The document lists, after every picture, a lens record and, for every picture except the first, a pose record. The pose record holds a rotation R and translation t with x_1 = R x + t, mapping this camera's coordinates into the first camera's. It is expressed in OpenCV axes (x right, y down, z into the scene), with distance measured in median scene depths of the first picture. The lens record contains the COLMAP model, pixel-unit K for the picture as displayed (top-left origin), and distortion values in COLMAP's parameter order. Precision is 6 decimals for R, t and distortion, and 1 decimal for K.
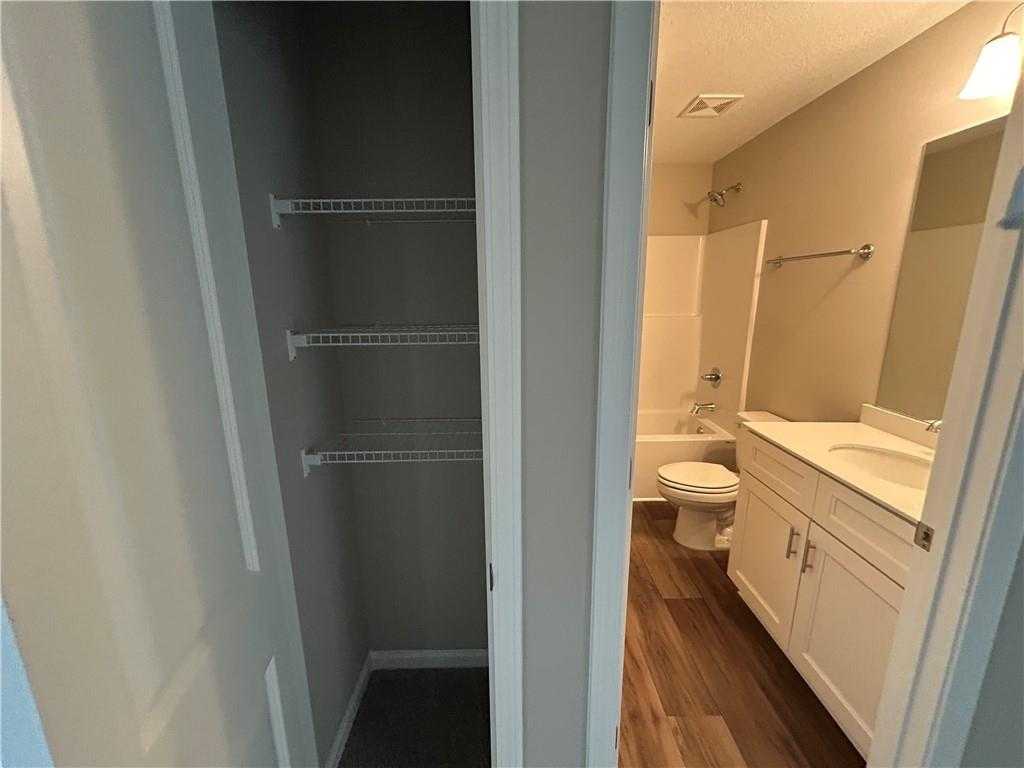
lens RADIAL K [[406.6, 0, 507.8], [0, 406.6, 381.4], [0, 0, 1]] dist [-0.013225, -0.000395]
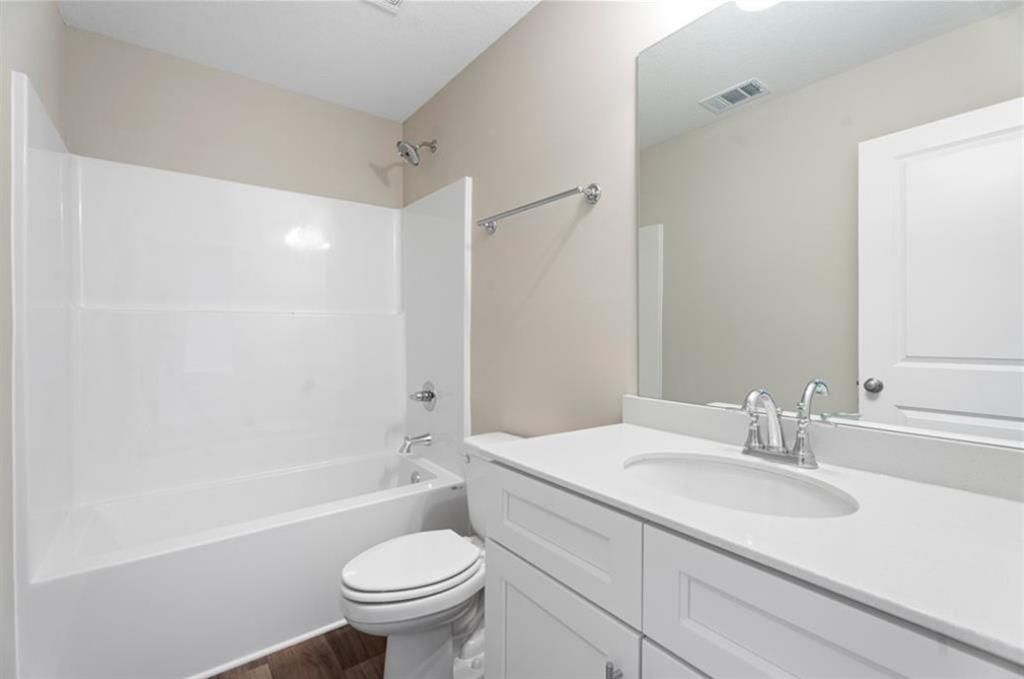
lens RADIAL K [[454.5, 0, 510.2], [0, 454.5, 334.0], [0, 0, 1]] dist [0.000351, 0.000037]
pose [[0.795531, 0.006166, 0.605882, 0.181664], [0.120828, 0.978250, -0.168605, 0.044715], [-0.593743, 0.207338, 0.777483, 0.348264]]
